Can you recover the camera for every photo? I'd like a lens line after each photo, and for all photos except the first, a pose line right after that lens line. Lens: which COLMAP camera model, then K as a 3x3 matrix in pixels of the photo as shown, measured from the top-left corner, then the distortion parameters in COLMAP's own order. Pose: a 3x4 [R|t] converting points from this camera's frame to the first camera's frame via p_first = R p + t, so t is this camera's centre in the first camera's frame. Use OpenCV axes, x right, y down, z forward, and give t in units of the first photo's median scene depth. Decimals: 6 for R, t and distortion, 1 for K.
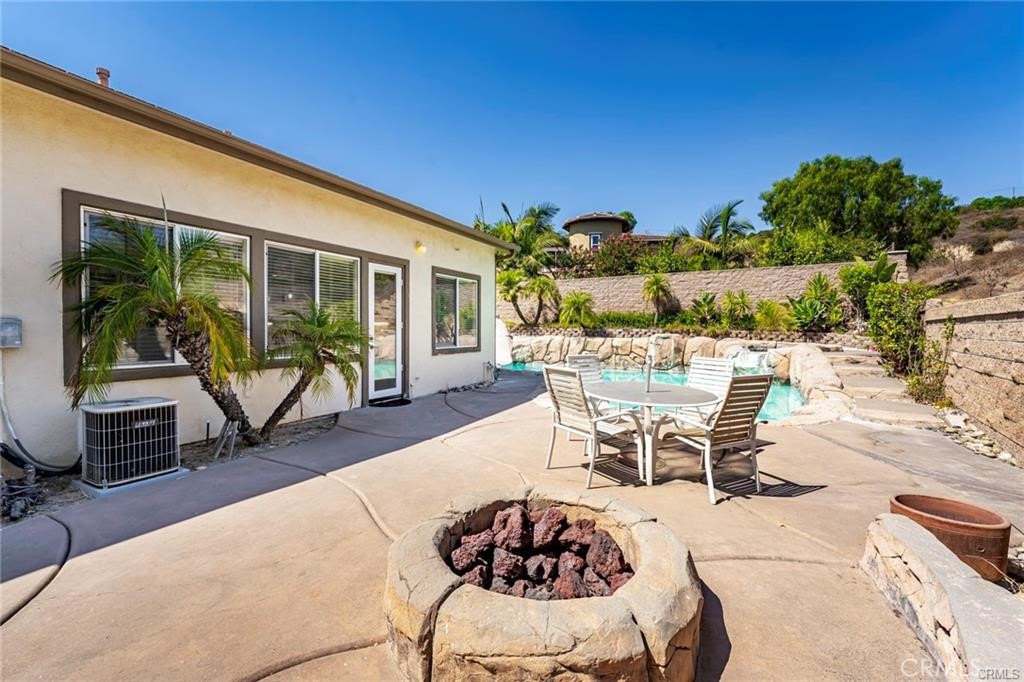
lens RADIAL K [[417.3, 0, 515.0], [0, 417.3, 331.2], [0, 0, 1]] dist [-0.008642, 0.001858]
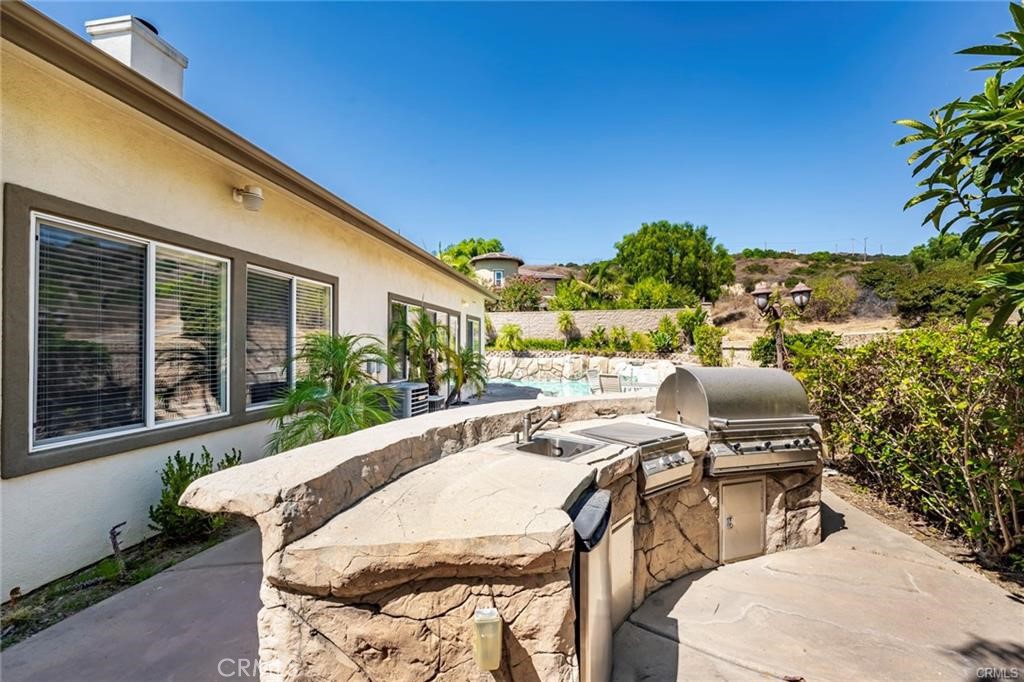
lens RADIAL K [[417.3, 0, 512.0], [0, 417.3, 345.9], [0, 0, 1]] dist [-0.008642, 0.001858]
pose [[0.947636, -0.007612, 0.319261, -0.280744], [0.010206, 0.999927, -0.006453, -0.016203], [-0.319188, 0.009373, 0.947645, -0.264287]]
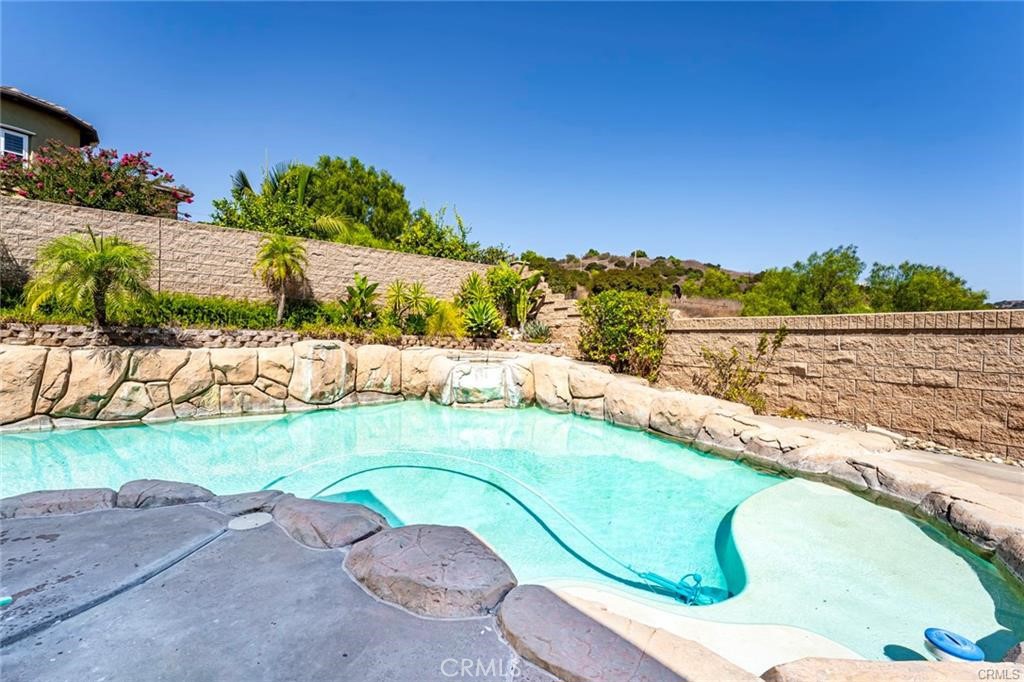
lens RADIAL K [[417.3, 0, 503.5], [0, 417.3, 342.9], [0, 0, 1]] dist [-0.008642, 0.001858]
pose [[0.378448, -0.011802, 0.925547, -0.071561], [-0.011960, 0.999773, 0.017639, -0.002998], [-0.925545, -0.017745, 0.378221, 0.518787]]
